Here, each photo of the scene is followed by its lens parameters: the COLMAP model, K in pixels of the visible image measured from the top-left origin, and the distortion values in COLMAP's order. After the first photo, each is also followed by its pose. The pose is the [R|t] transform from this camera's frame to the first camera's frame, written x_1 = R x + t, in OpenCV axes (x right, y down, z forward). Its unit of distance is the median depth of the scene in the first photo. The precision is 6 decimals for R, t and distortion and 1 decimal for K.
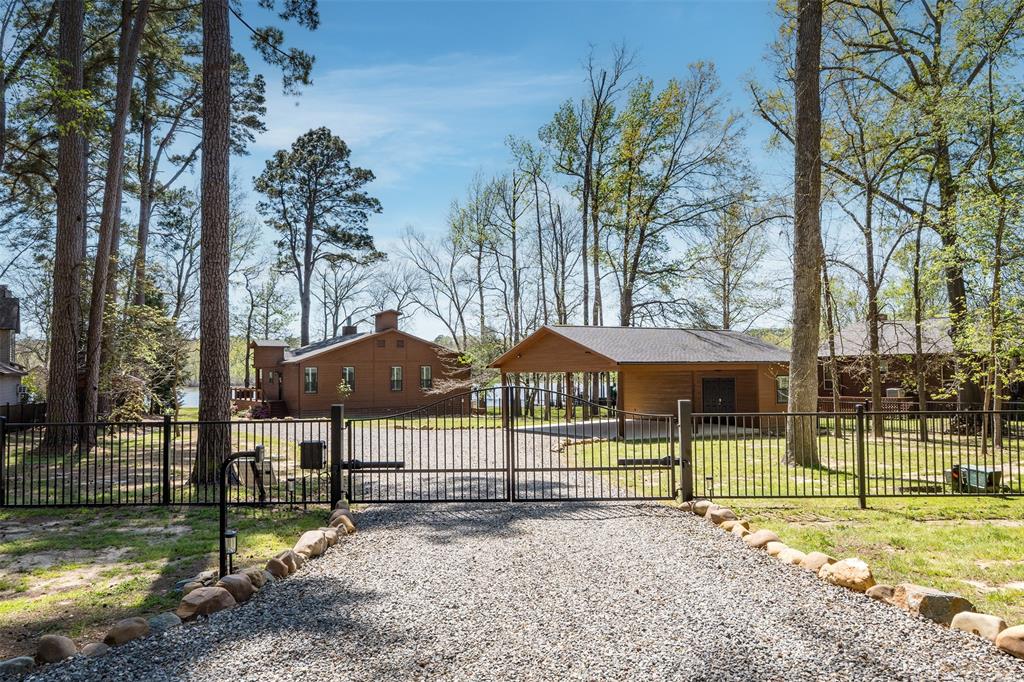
lens RADIAL K [[702.3, 0, 512.0], [0, 702.3, 341.0], [0, 0, 1]] dist [0.001605, 0.000787]
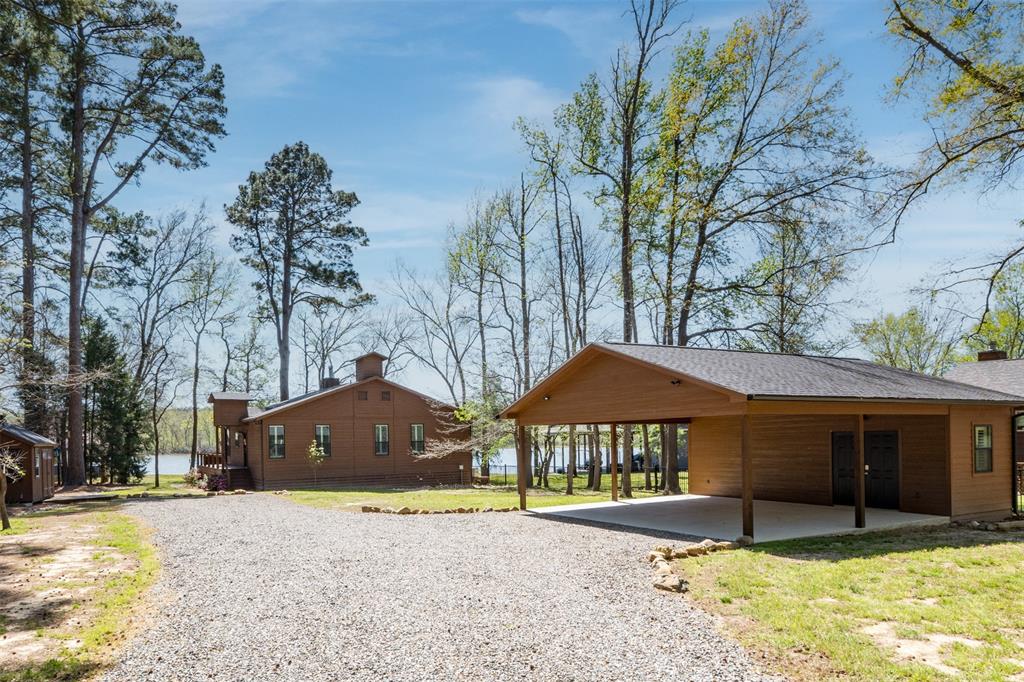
lens RADIAL K [[566.3, 0, 458.1], [0, 566.3, 298.2], [0, 0, 1]] dist [-0.002766, -0.000349]
pose [[0.996956, -0.022386, -0.074688, -0.022594], [0.006826, 0.979277, -0.202409, 0.027150], [0.077671, 0.201283, 0.976449, 0.336605]]
